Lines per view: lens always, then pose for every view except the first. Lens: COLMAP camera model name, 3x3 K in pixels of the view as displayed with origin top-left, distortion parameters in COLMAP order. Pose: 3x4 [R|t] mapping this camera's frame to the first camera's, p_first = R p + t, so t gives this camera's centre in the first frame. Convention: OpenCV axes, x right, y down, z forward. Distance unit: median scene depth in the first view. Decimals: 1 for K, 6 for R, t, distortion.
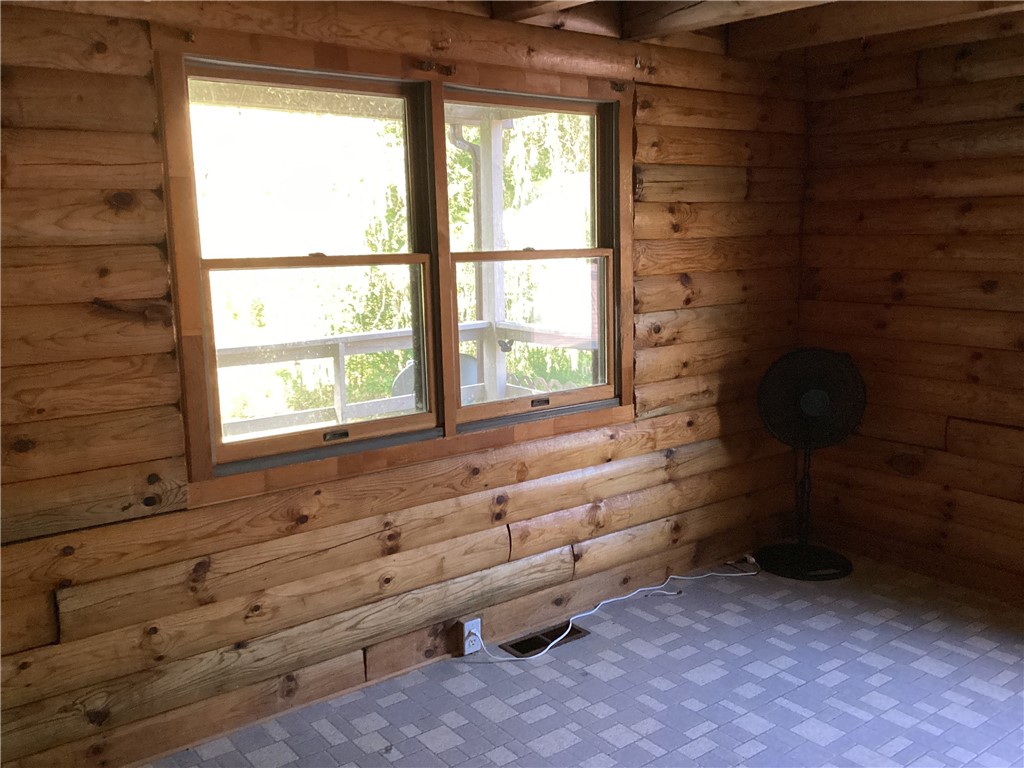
lens RADIAL K [[953.0, 0, 512.8], [0, 953.0, 365.5], [0, 0, 1]] dist [0.166349, -0.138557]
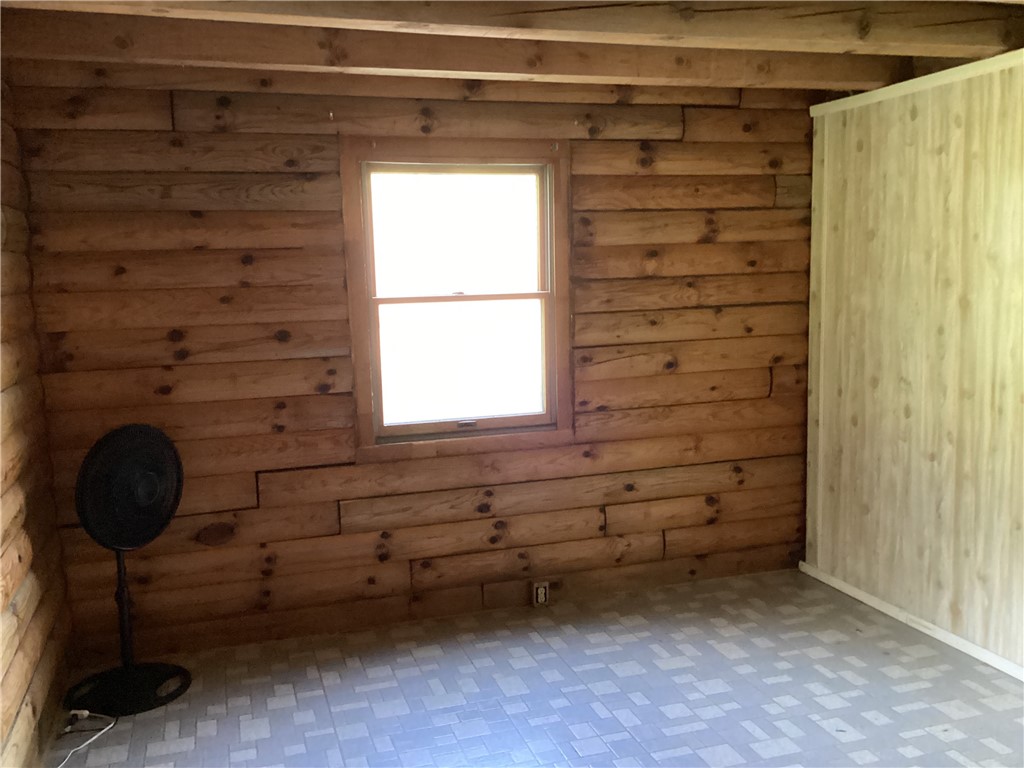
lens RADIAL K [[941.3, 0, 515.9], [0, 941.3, 389.2], [0, 0, 1]] dist [0.084523, -0.157200]
pose [[0.359792, -0.128009, 0.924210, -0.327866], [0.163430, 0.983876, 0.072650, -0.056899], [-0.918608, 0.124905, 0.374912, 0.407556]]
